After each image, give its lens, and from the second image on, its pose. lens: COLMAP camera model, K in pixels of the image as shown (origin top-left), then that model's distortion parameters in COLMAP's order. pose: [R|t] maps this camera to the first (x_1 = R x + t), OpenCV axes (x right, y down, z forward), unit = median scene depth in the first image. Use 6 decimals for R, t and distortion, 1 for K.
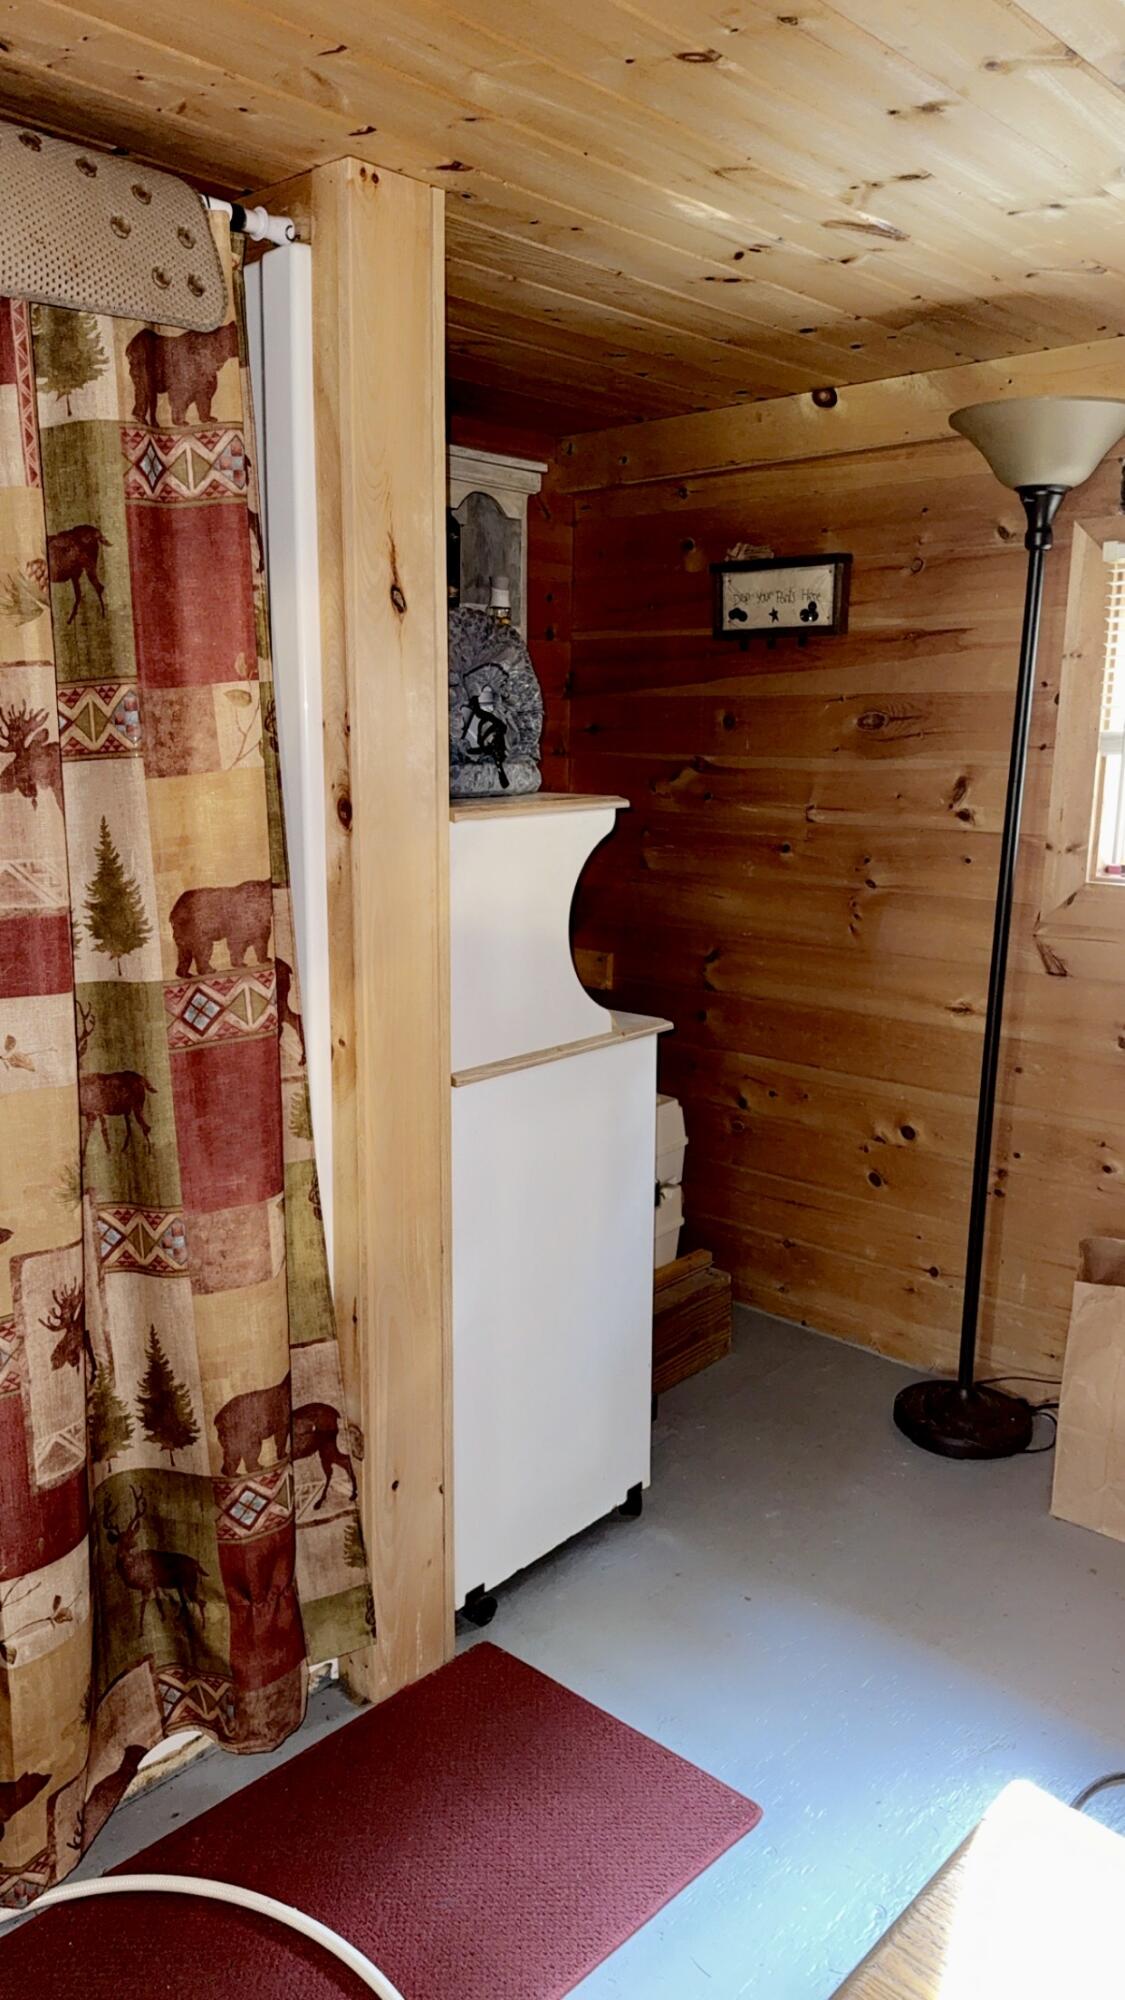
lens RADIAL K [[1455.1, 0, 571.3], [0, 1455.1, 952.7], [0, 0, 1]] dist [0.110406, -0.170050]
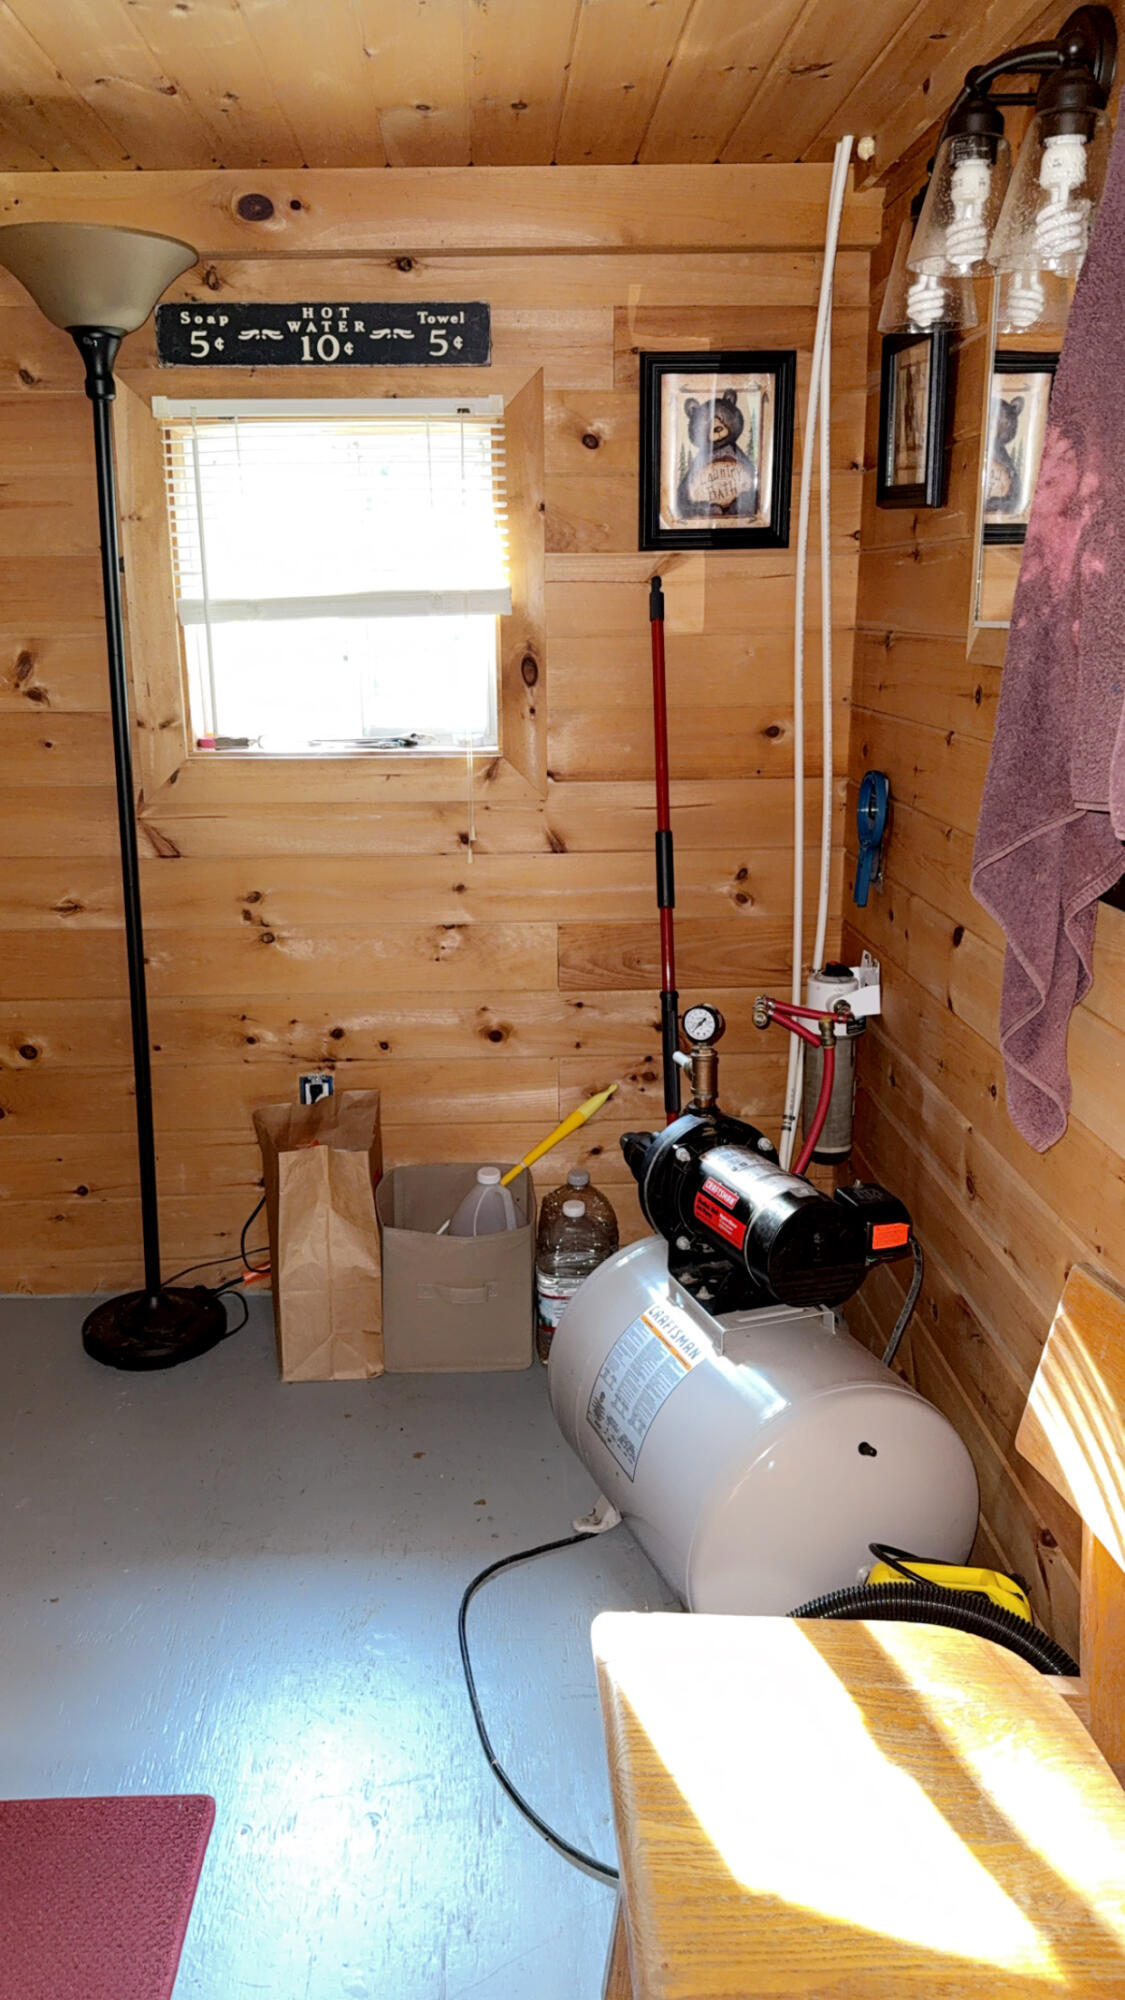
lens RADIAL K [[1455.1, 0, 571.3], [0, 1455.1, 952.7], [0, 0, 1]] dist [0.110406, -0.170050]
pose [[0.700931, -0.178007, 0.690659, -0.163692], [0.118540, 0.983961, 0.133298, -0.020371], [-0.703309, -0.011562, 0.710790, 0.127040]]
